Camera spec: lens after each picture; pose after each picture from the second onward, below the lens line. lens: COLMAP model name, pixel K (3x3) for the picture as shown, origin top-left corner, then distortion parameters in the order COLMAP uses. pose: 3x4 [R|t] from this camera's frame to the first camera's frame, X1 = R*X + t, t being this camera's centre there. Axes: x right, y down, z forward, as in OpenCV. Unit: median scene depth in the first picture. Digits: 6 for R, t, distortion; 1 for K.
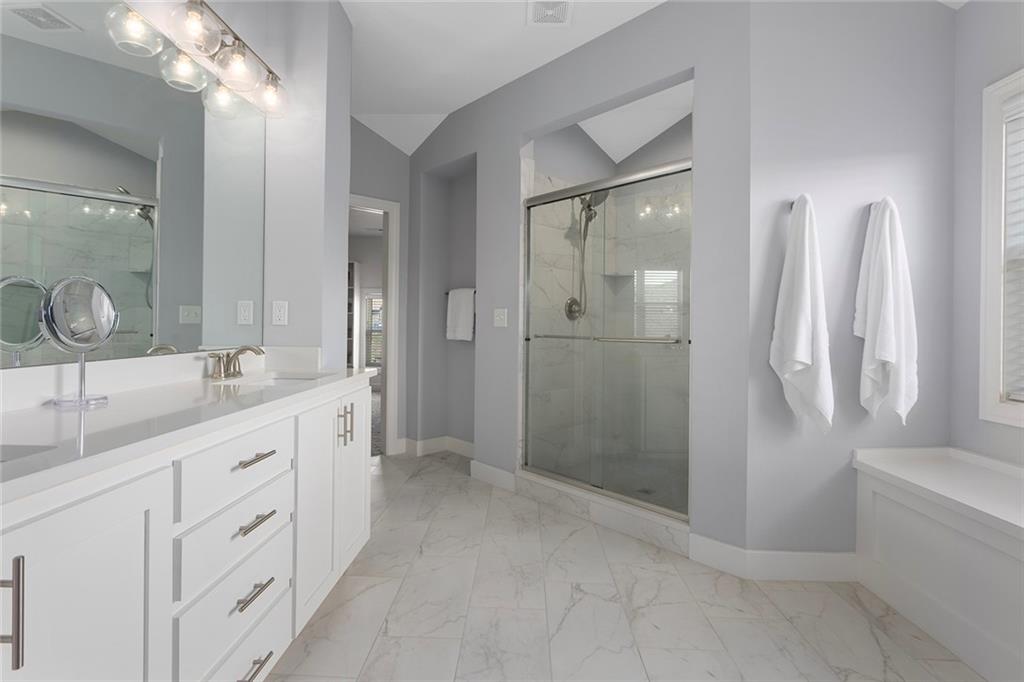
lens RADIAL K [[493.0, 0, 509.6], [0, 493.0, 336.8], [0, 0, 1]] dist [0.004847, 0.001290]
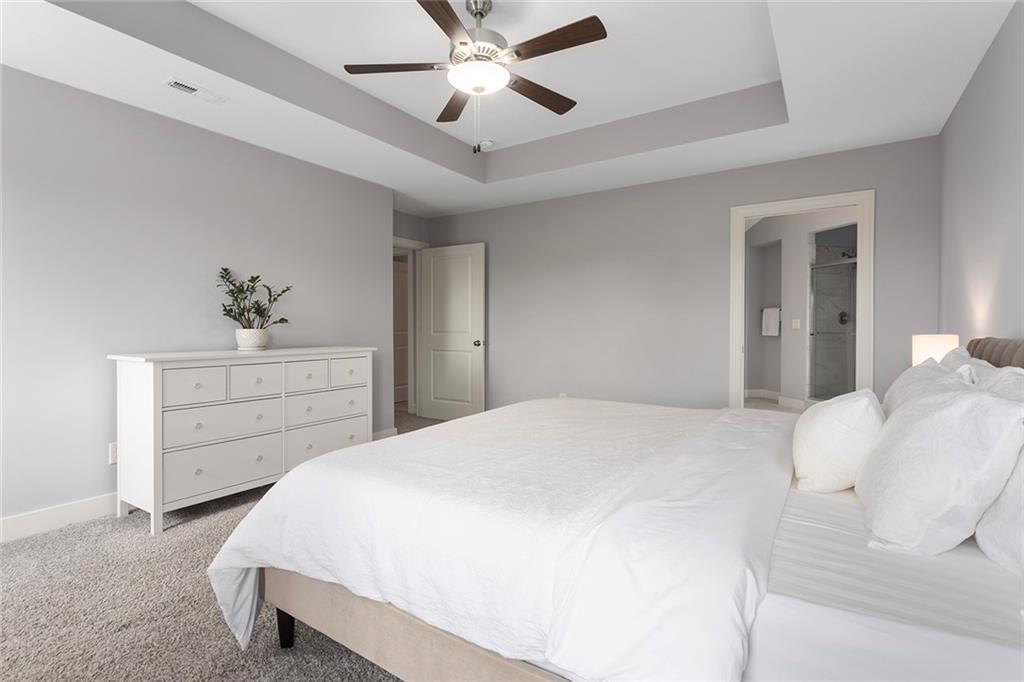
lens RADIAL K [[493.0, 0, 506.4], [0, 493.0, 338.3], [0, 0, 1]] dist [0.004847, 0.001290]
pose [[0.851004, -0.003023, -0.525150, 0.036458], [0.002603, 0.999995, -0.001537, 0.021708], [0.525153, -0.000059, 0.851008, -1.459630]]
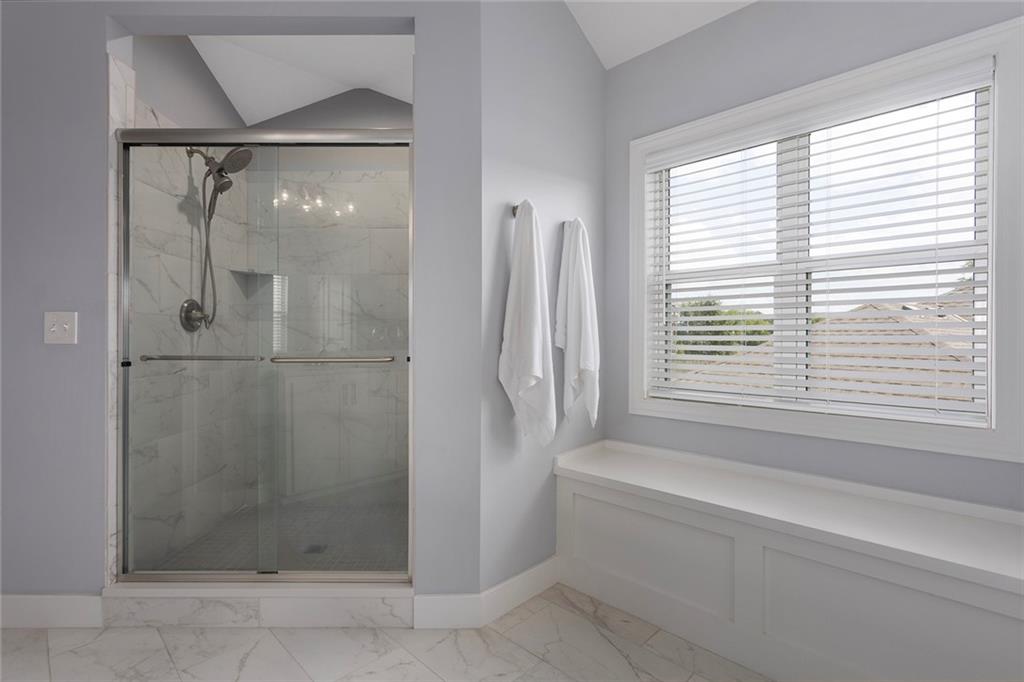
lens RADIAL K [[493.0, 0, 516.4], [0, 493.0, 341.2], [0, 0, 1]] dist [0.004847, 0.001290]
pose [[0.688069, -0.015813, 0.725473, -0.076764], [0.024750, 0.999692, -0.001685, -0.010356], [-0.725223, 0.019115, 0.688249, 0.245845]]
